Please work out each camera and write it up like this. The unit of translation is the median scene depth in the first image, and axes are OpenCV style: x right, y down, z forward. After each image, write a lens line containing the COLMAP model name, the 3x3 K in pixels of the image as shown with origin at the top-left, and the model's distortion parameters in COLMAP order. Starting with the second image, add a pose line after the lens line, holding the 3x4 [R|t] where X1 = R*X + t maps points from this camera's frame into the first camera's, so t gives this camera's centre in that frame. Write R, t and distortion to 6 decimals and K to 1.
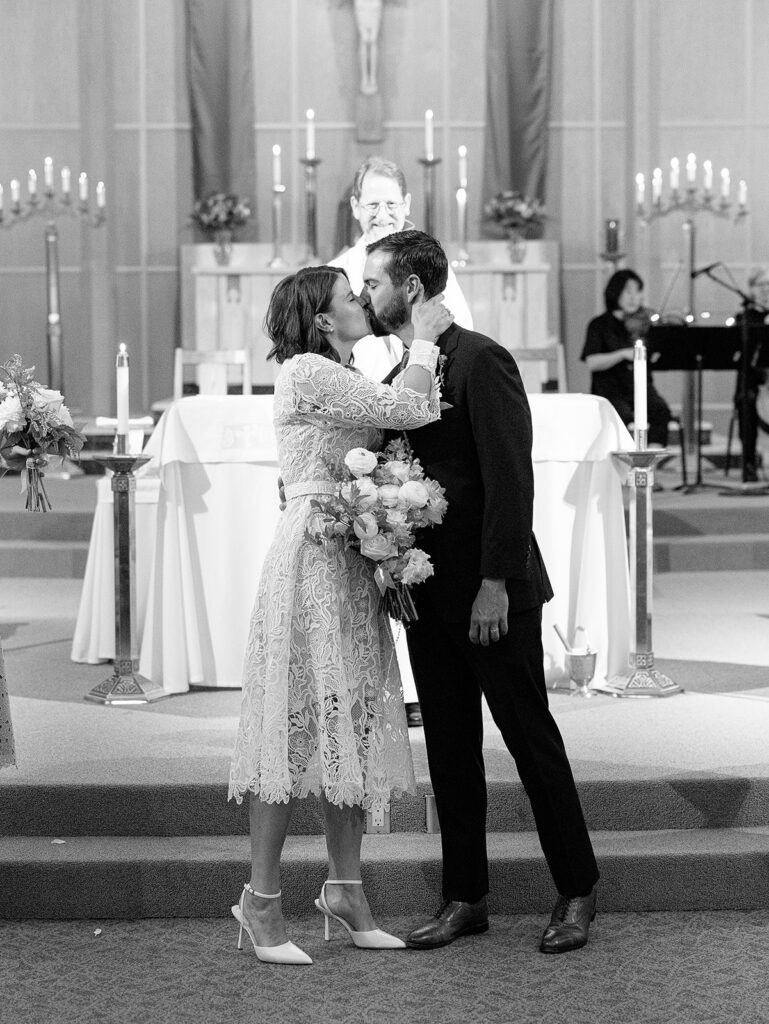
lens RADIAL K [[2004.6, 0, 384.5], [0, 2004.6, 512.0], [0, 0, 1]] dist [-0.014473, -0.013952]
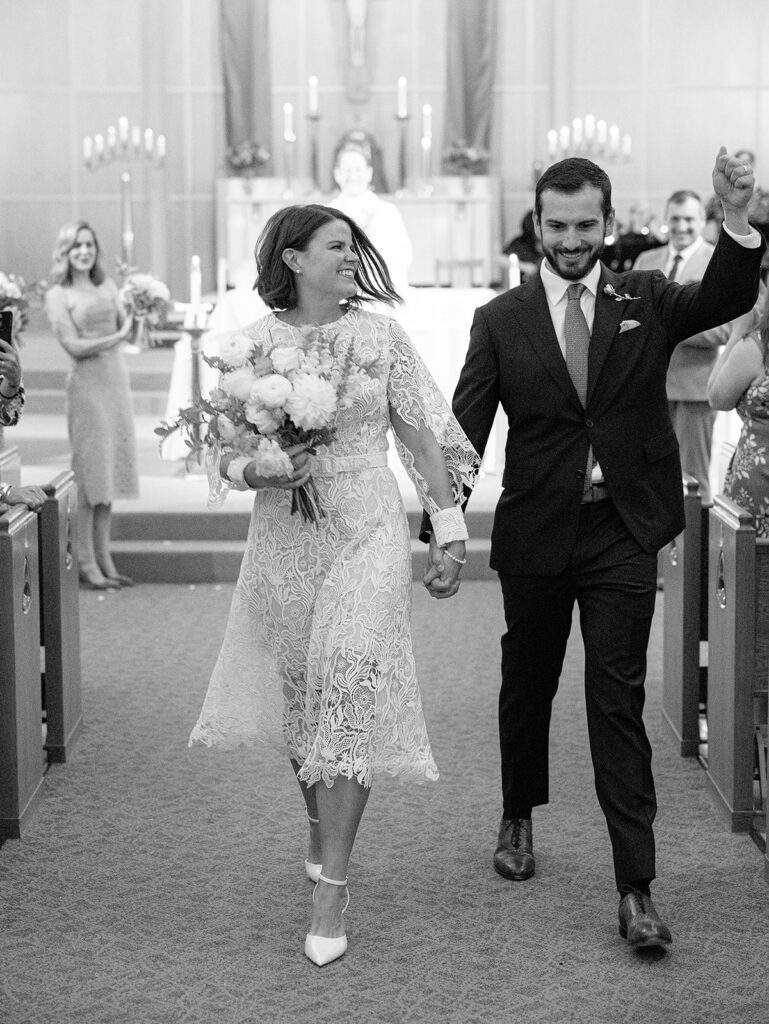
lens RADIAL K [[2004.6, 0, 384.5], [0, 2004.6, 512.0], [0, 0, 1]] dist [-0.014473, -0.013952]
pose [[0.999991, 0.002716, -0.003305, 0.015676], [-0.002550, 0.998787, 0.049168, 0.022573], [0.003435, -0.049159, 0.998785, -0.350443]]
